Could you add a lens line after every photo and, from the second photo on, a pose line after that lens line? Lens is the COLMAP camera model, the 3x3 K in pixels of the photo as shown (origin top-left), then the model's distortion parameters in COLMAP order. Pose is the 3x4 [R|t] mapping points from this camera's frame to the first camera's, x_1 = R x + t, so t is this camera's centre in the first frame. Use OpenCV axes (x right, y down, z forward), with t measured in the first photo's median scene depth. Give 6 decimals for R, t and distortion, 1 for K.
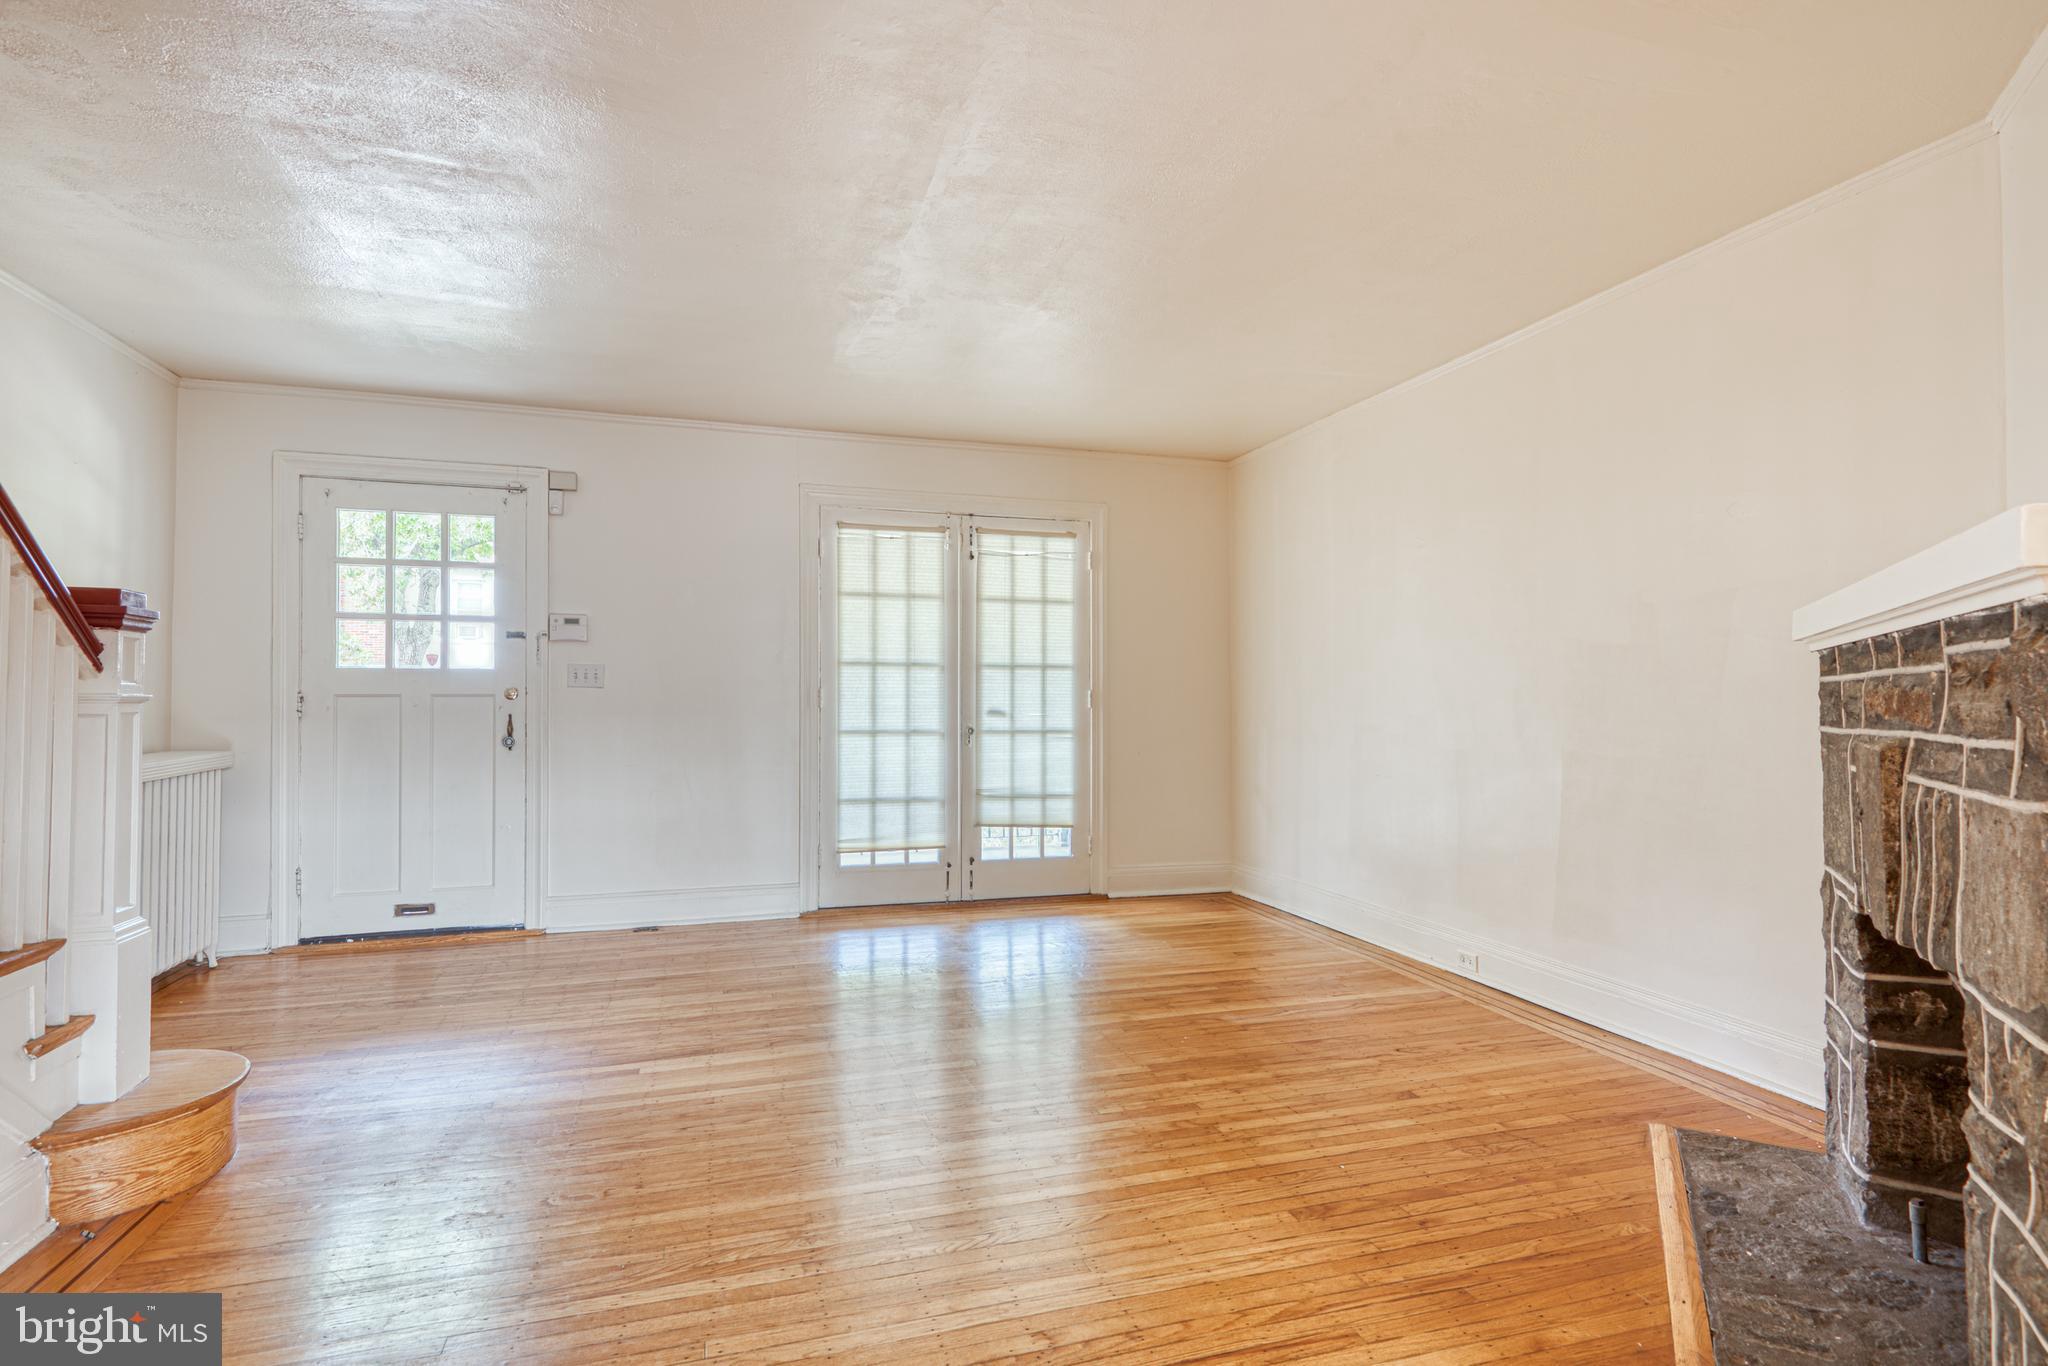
lens RADIAL K [[1023.4, 0, 1020.0], [0, 1023.4, 686.9], [0, 0, 1]] dist [0.035283, -0.015930]
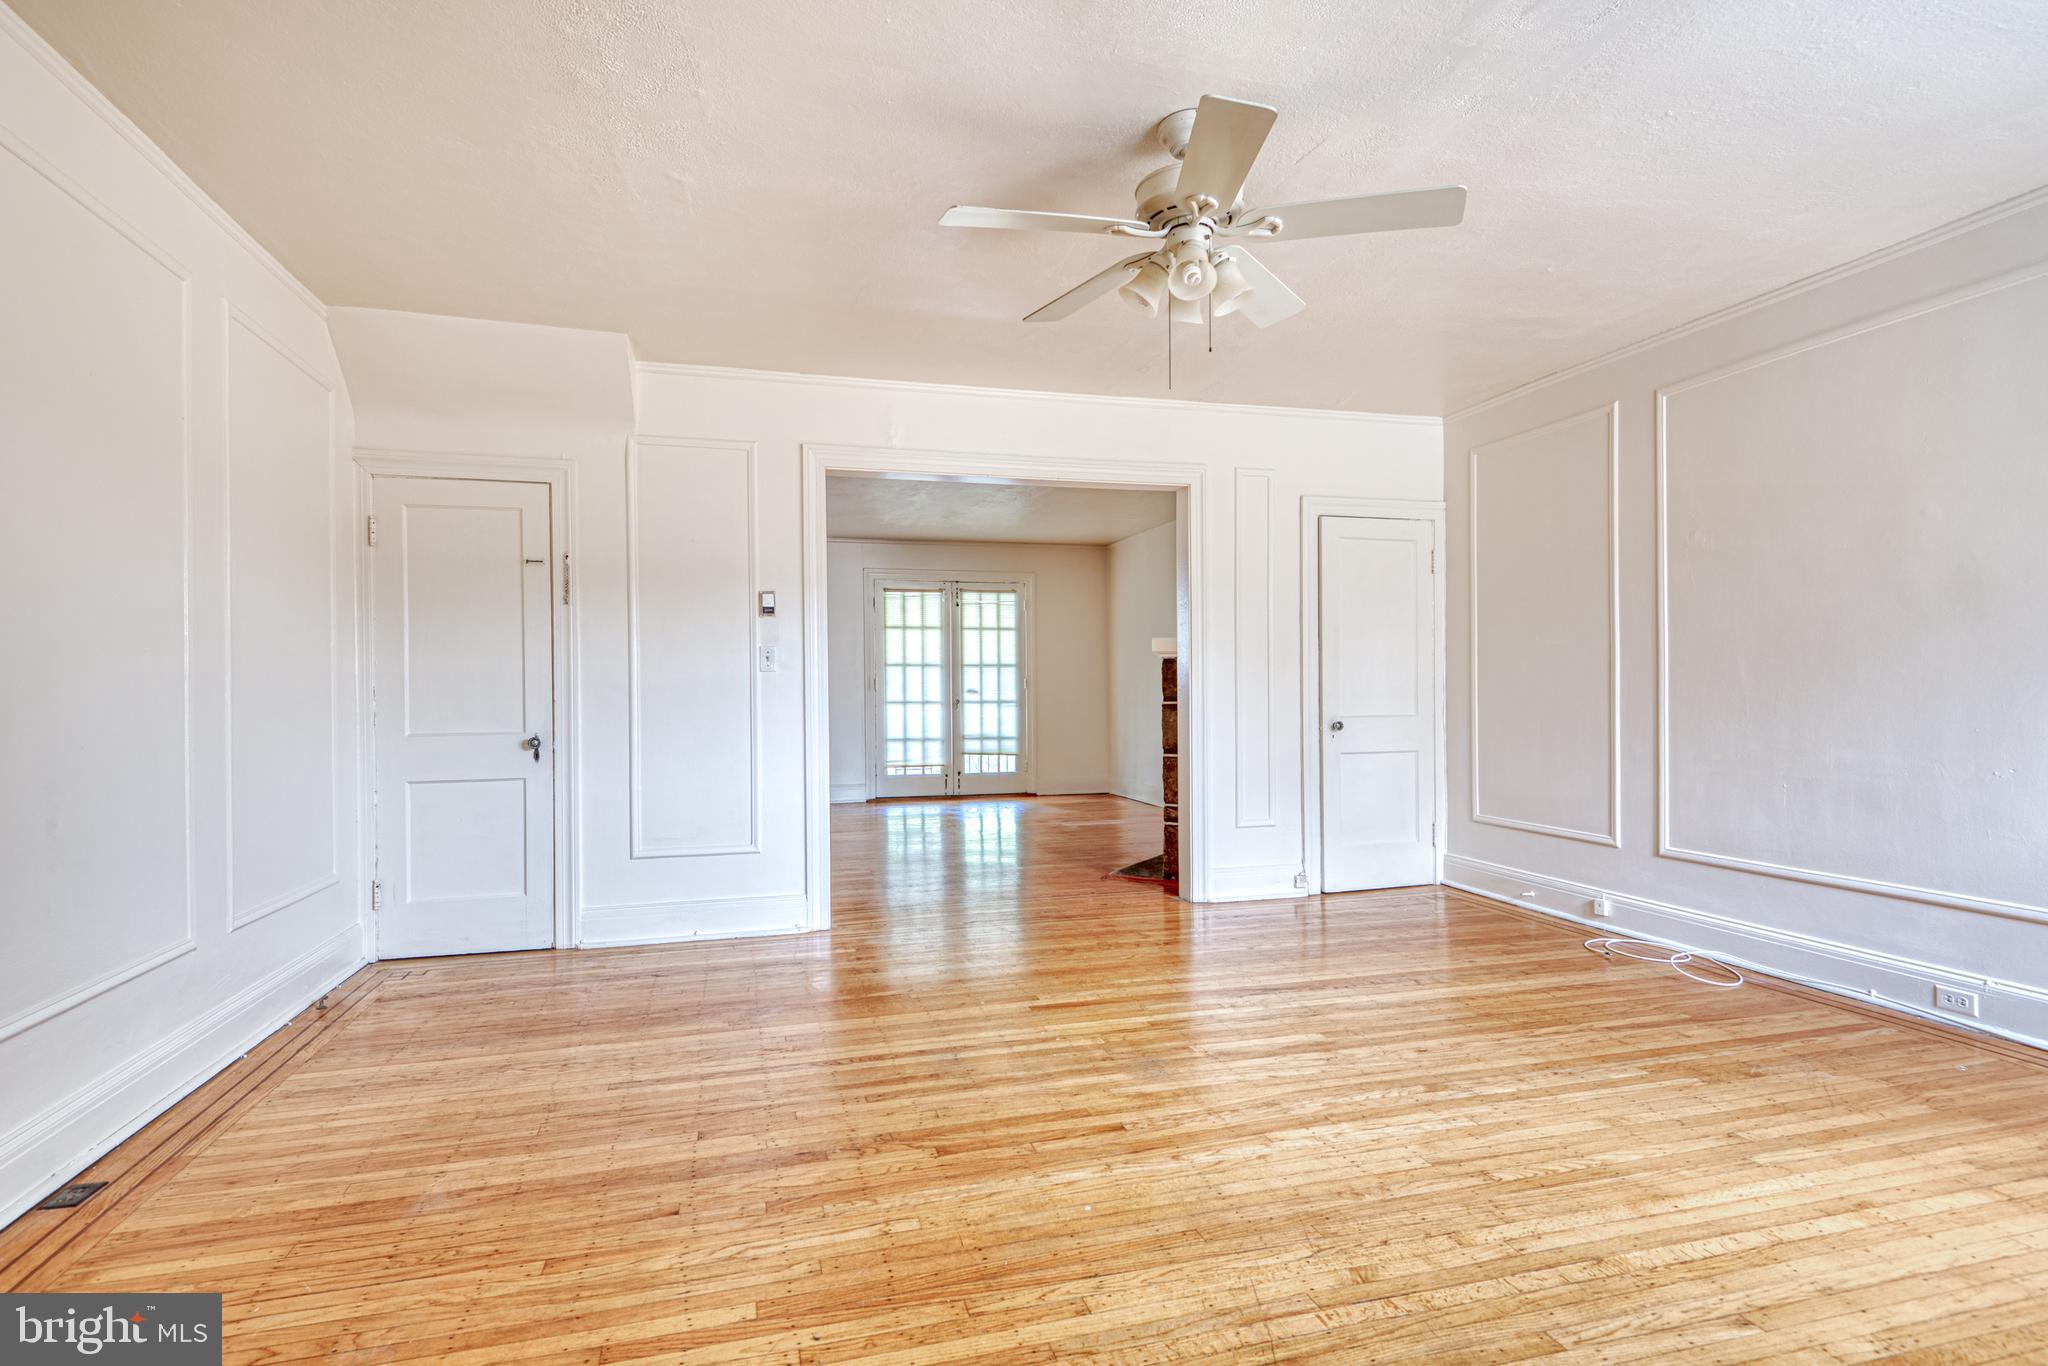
lens RADIAL K [[1023.4, 0, 1015.1], [0, 1023.4, 688.8], [0, 0, 1]] dist [0.035283, -0.015930]
pose [[0.999590, -0.008907, -0.027221, 0.112847], [0.009266, 0.999871, 0.013082, -0.002912], [0.027101, -0.013329, 0.999544, -0.887004]]
